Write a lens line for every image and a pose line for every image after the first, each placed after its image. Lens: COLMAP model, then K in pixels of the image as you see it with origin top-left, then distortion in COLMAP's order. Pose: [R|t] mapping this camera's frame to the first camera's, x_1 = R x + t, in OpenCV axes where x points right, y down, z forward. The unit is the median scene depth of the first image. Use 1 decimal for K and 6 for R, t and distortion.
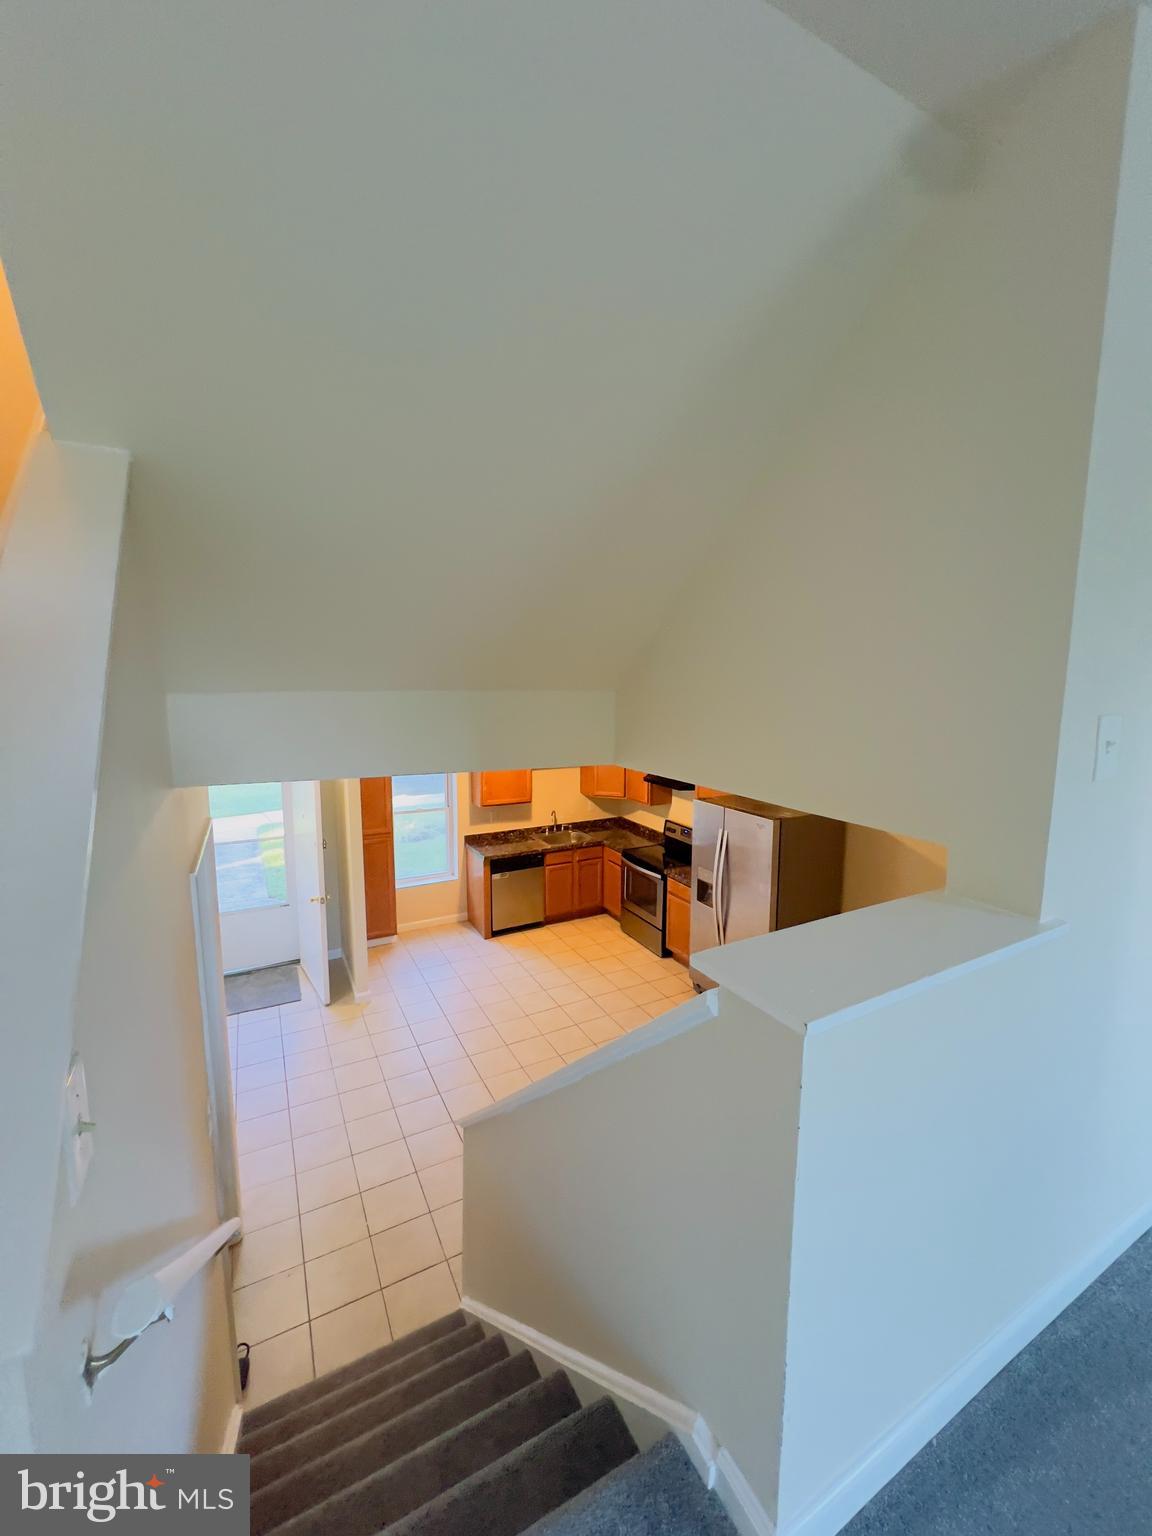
lens RADIAL K [[615.4, 0, 581.2], [0, 615.4, 768.9], [0, 0, 1]] dist [-0.001037, -0.000023]
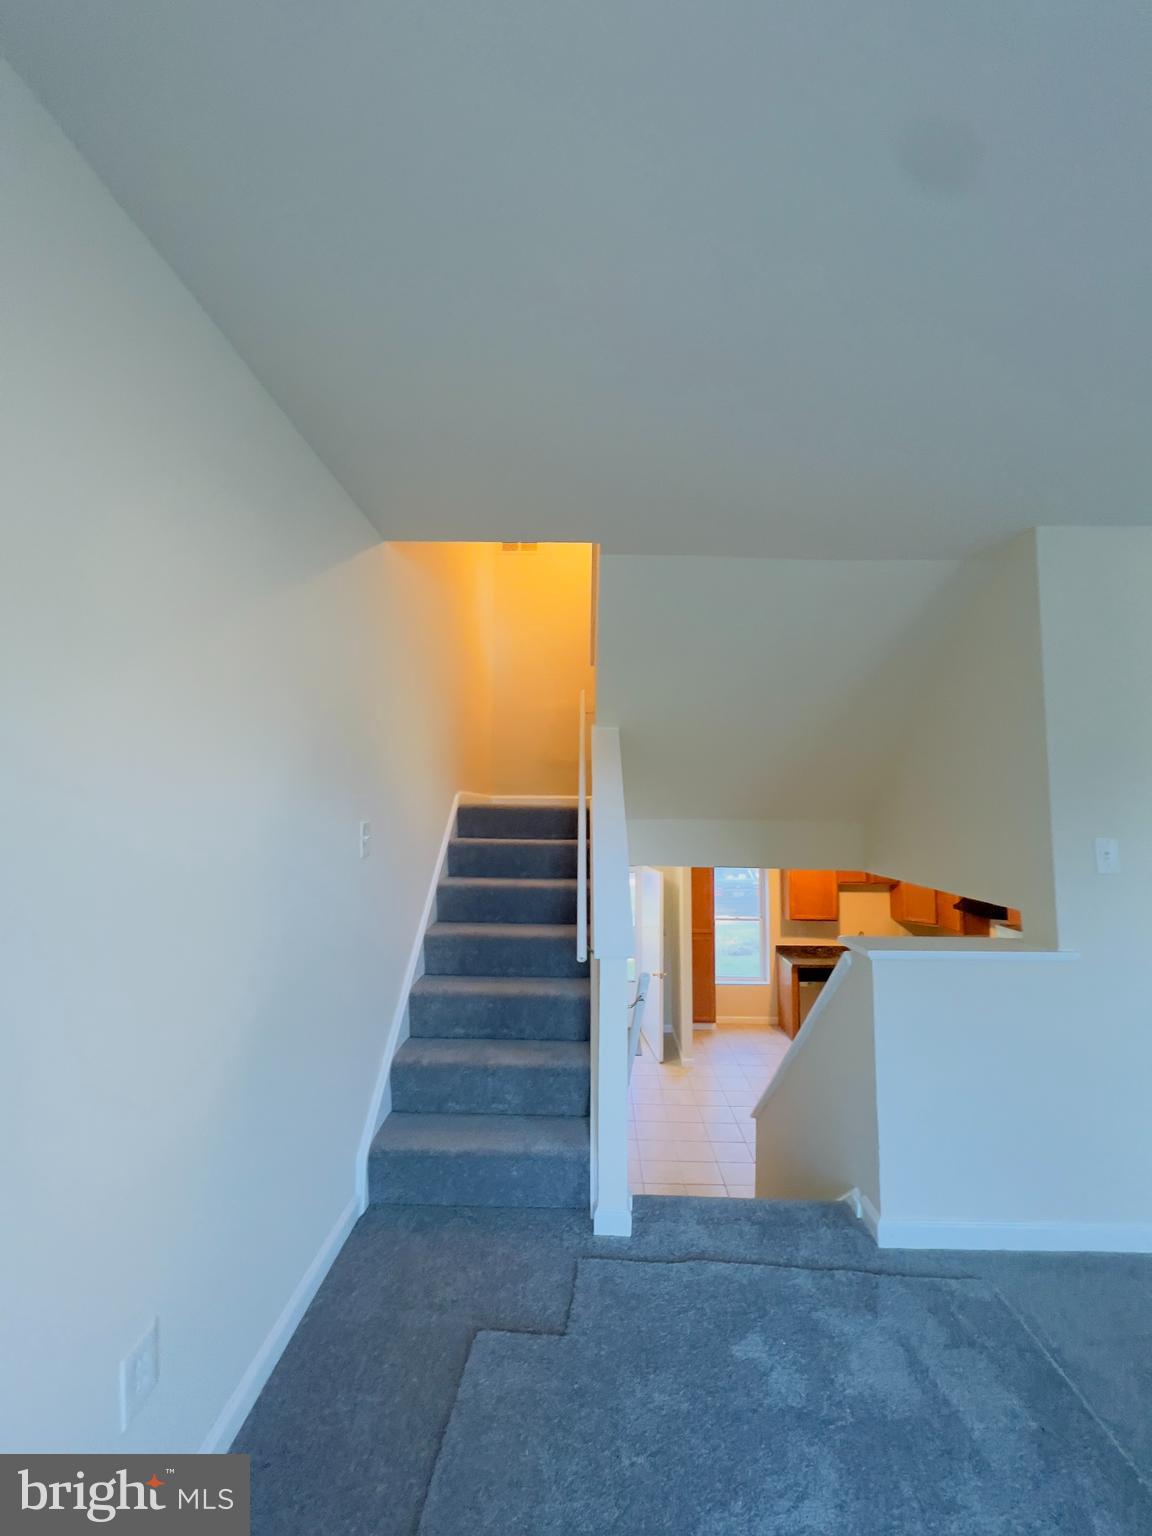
lens RADIAL K [[615.4, 0, 579.1], [0, 615.4, 772.0], [0, 0, 1]] dist [-0.001037, -0.000023]
pose [[0.868629, -0.032906, -0.494368, 0.074953], [-0.068032, 0.980419, -0.184795, 0.029507], [0.490769, 0.194152, 0.849383, -0.235344]]
